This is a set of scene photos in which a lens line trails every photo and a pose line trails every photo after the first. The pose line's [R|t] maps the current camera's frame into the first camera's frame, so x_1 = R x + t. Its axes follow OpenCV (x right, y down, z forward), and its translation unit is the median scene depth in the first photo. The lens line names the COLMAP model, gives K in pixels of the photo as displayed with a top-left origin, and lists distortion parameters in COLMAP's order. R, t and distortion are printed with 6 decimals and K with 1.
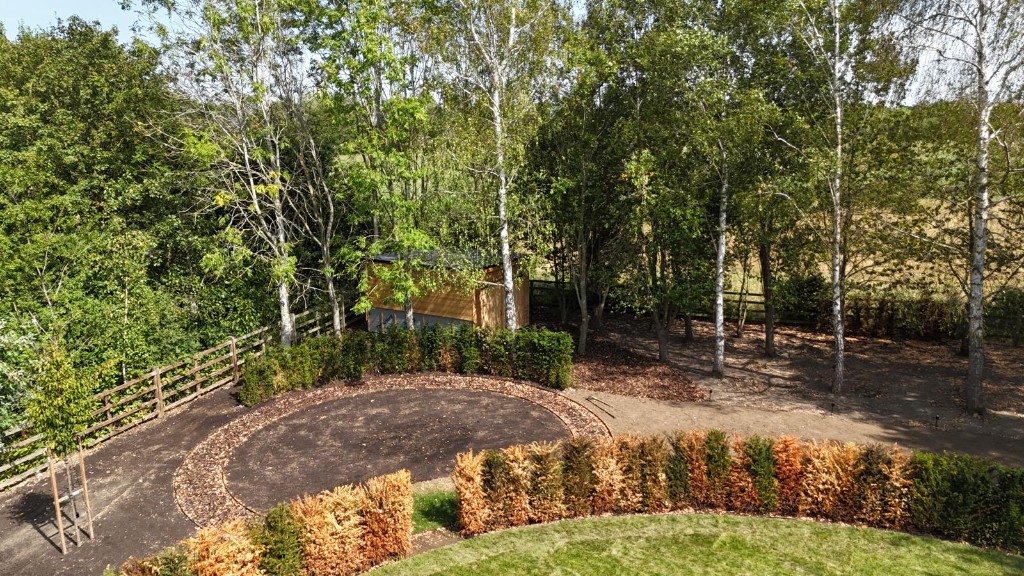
lens RADIAL K [[736.0, 0, 512.0], [0, 736.0, 288.0], [0, 0, 1]] dist [0.050612, -0.055340]
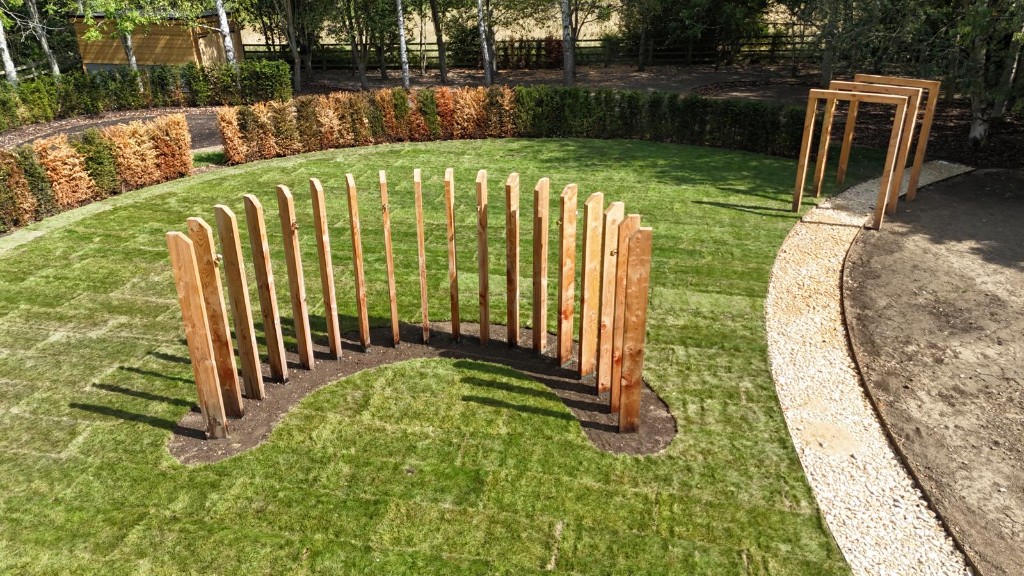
lens RADIAL K [[736.0, 0, 512.0], [0, 736.0, 288.0], [0, 0, 1]] dist [0.050612, -0.055340]
pose [[0.924653, -0.142976, 0.352952, -0.098881], [0.064744, 0.972372, 0.224279, 0.270310], [-0.375267, -0.184529, 0.908363, -0.527936]]
